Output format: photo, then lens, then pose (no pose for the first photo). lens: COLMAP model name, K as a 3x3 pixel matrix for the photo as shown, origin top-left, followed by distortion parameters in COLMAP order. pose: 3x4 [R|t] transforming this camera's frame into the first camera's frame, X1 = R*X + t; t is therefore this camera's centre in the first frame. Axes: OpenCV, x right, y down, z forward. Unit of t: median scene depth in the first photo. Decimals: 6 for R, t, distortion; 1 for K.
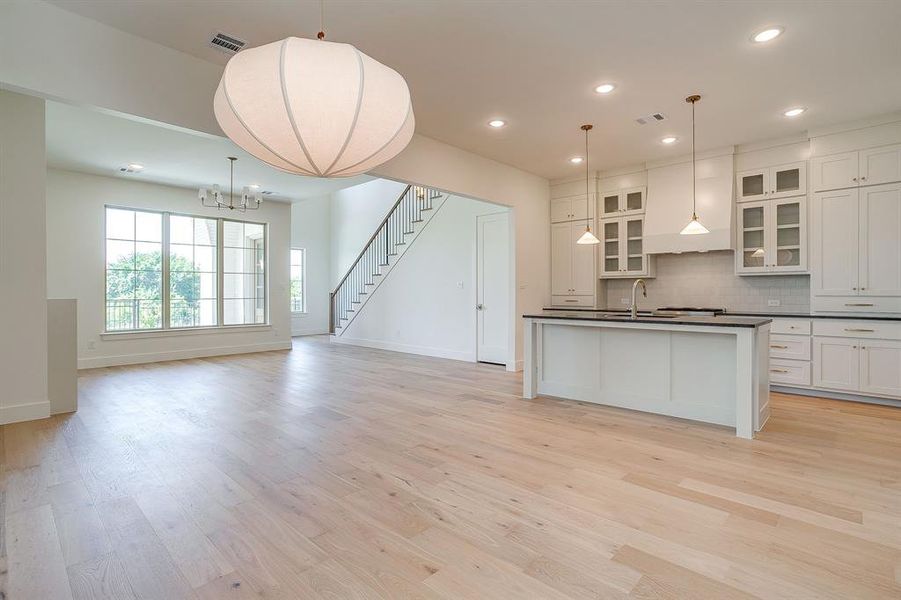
lens RADIAL K [[438.7, 0, 444.4], [0, 438.7, 293.3], [0, 0, 1]] dist [-0.047786, 0.030904]
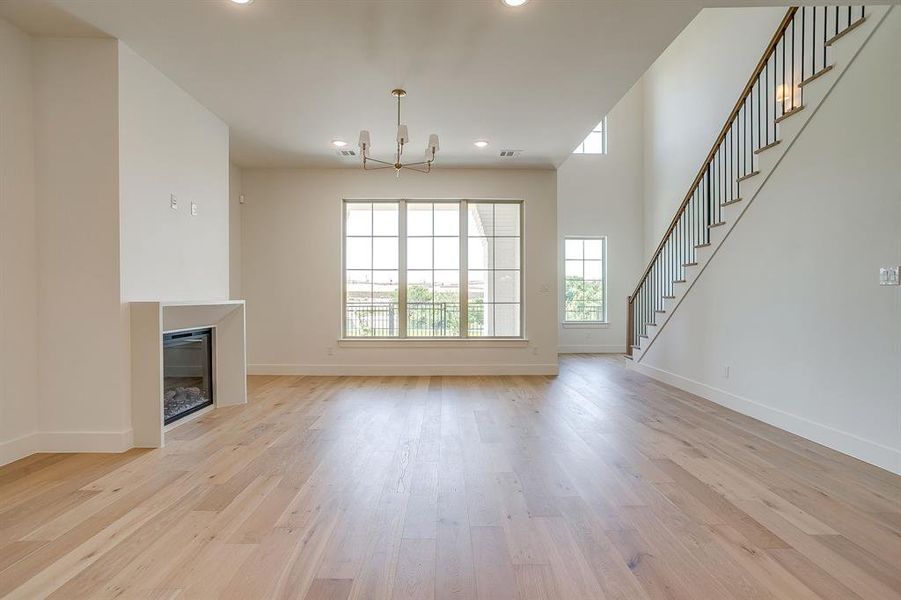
lens RADIAL K [[438.2, 0, 450.6], [0, 438.2, 297.2], [0, 0, 1]] dist [-0.054635, 0.031921]
pose [[0.706220, 0.002532, -0.707988, 0.027167], [-0.002956, 0.999995, 0.000627, 0.001940], [0.707987, 0.001650, 0.706224, 0.421188]]
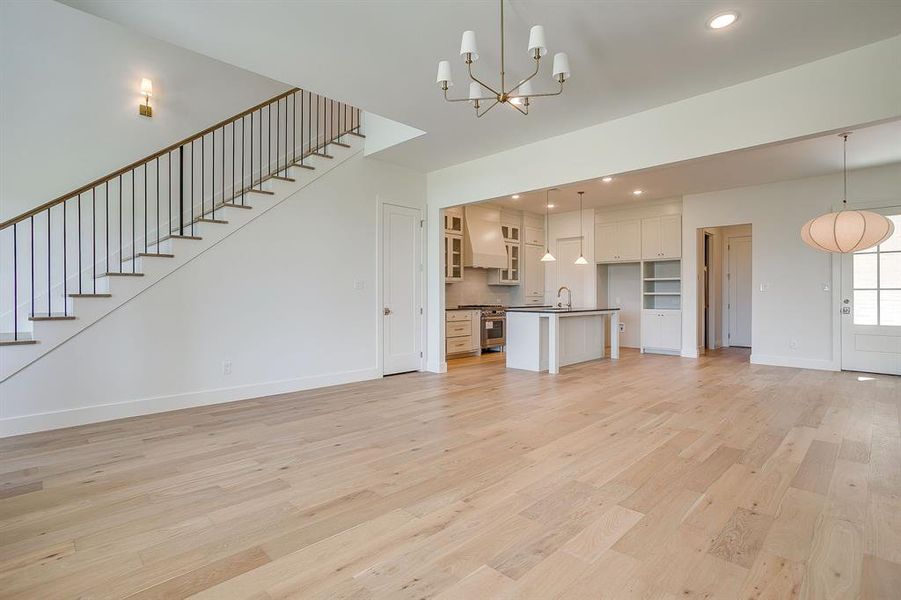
lens RADIAL K [[438.2, 0, 450.6], [0, 438.2, 297.2], [0, 0, 1]] dist [-0.054635, 0.031921]
pose [[0.014706, -0.001398, 0.999891, -0.667729], [0.001338, 0.999998, 0.001378, 0.002852], [-0.999891, 0.001317, 0.014707, 0.753197]]
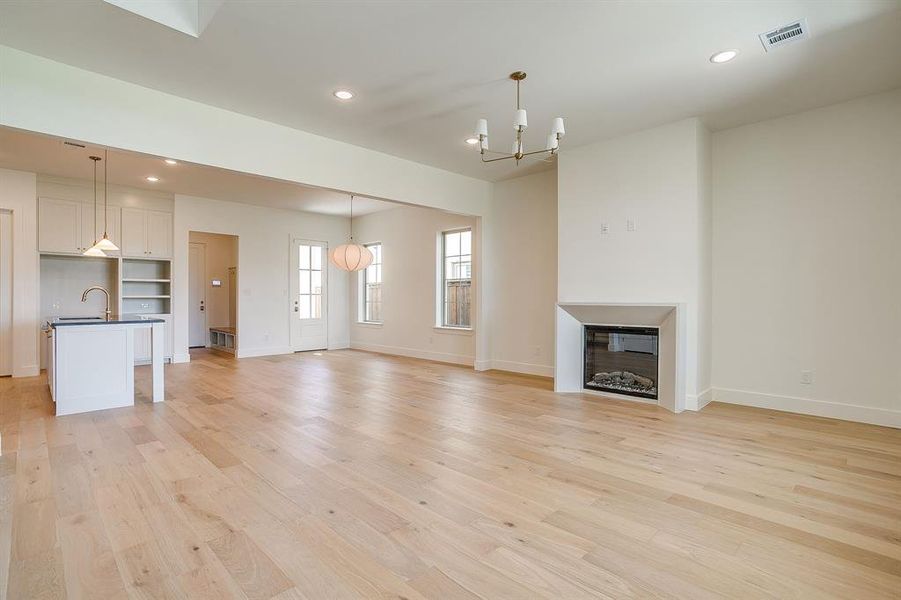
lens RADIAL K [[438.2, 0, 450.6], [0, 438.2, 297.2], [0, 0, 1]] dist [-0.054635, 0.031921]
pose [[-0.999843, 0.001779, 0.017608, -0.293559], [0.001756, 0.999998, -0.001283, 0.000286], [-0.017610, -0.001252, -0.999844, 1.157221]]
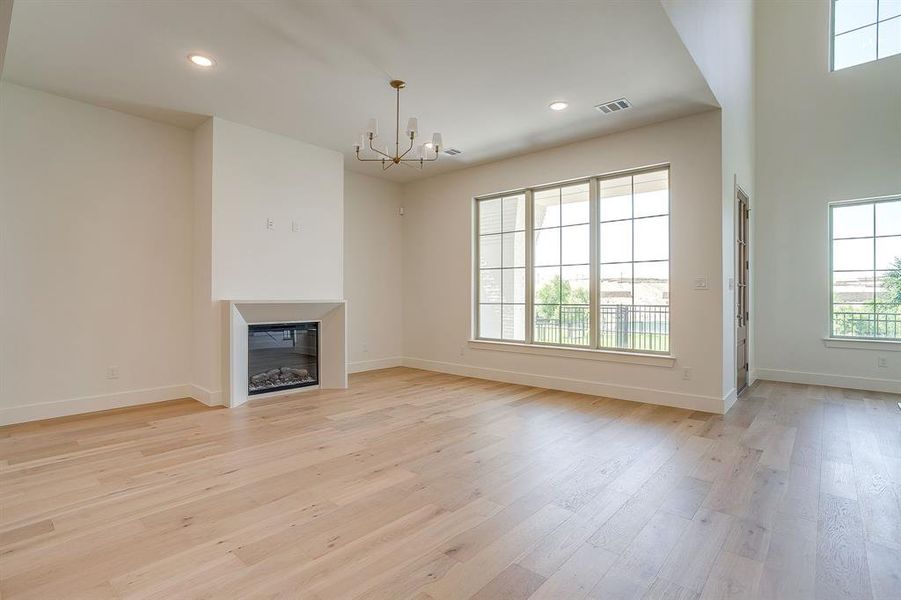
lens RADIAL K [[438.2, 0, 450.6], [0, 438.2, 297.2], [0, 0, 1]] dist [-0.054635, 0.031921]
pose [[0.048374, 0.001681, -0.998828, 0.107238], [-0.004704, 0.999988, 0.001455, 0.001486], [0.998818, 0.004628, 0.048381, 0.753862]]
